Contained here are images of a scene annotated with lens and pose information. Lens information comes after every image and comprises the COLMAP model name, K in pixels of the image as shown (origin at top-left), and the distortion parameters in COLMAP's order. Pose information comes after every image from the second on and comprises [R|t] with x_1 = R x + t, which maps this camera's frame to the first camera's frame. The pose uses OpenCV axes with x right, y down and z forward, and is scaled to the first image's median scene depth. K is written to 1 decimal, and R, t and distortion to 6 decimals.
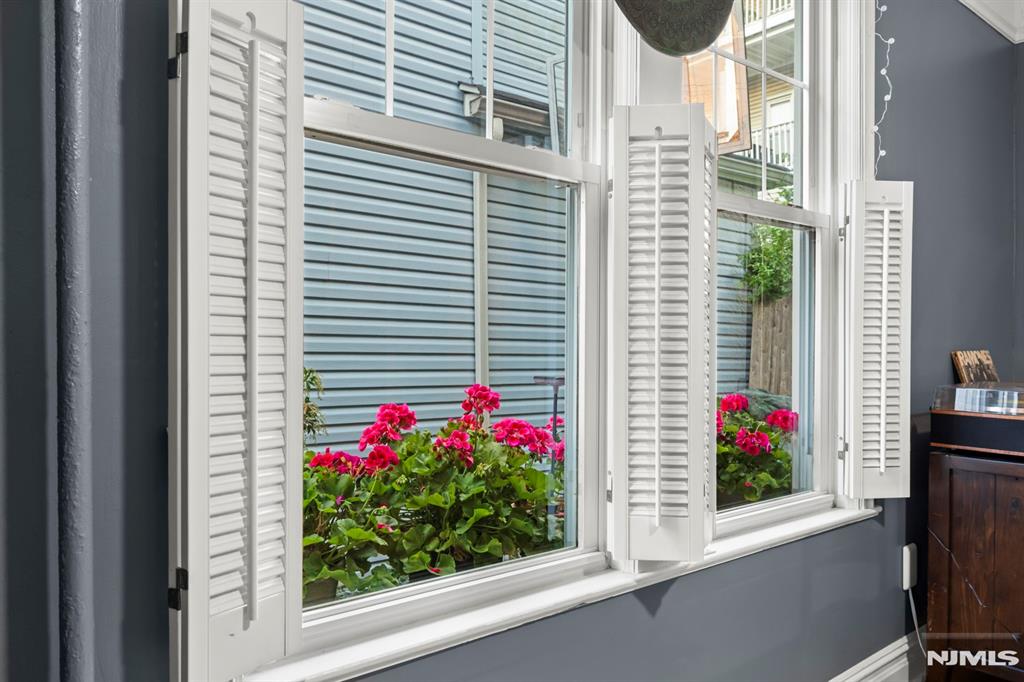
lens RADIAL K [[719.7, 0, 513.3], [0, 719.7, 343.8], [0, 0, 1]] dist [0.004488, 0.000581]
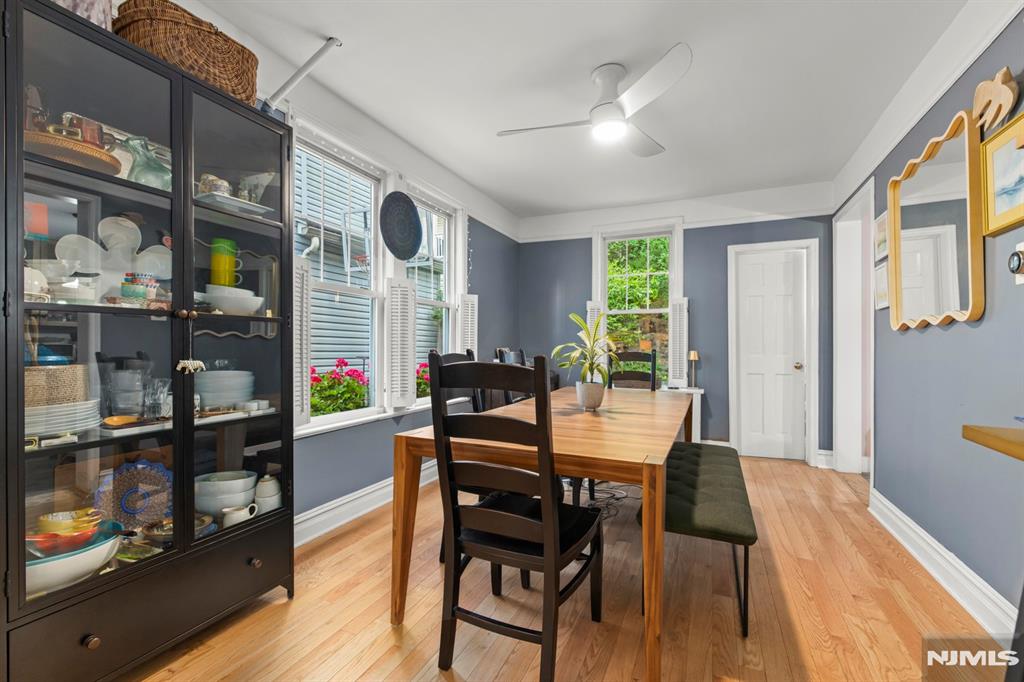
lens RADIAL K [[437.5, 0, 509.4], [0, 437.5, 344.3], [0, 0, 1]] dist [0.005615, 0.000290]
pose [[0.893374, 0.001937, 0.449309, -0.258997], [0.000042, 0.999990, -0.004394, 0.002952], [-0.449314, 0.003944, 0.893365, -1.069856]]
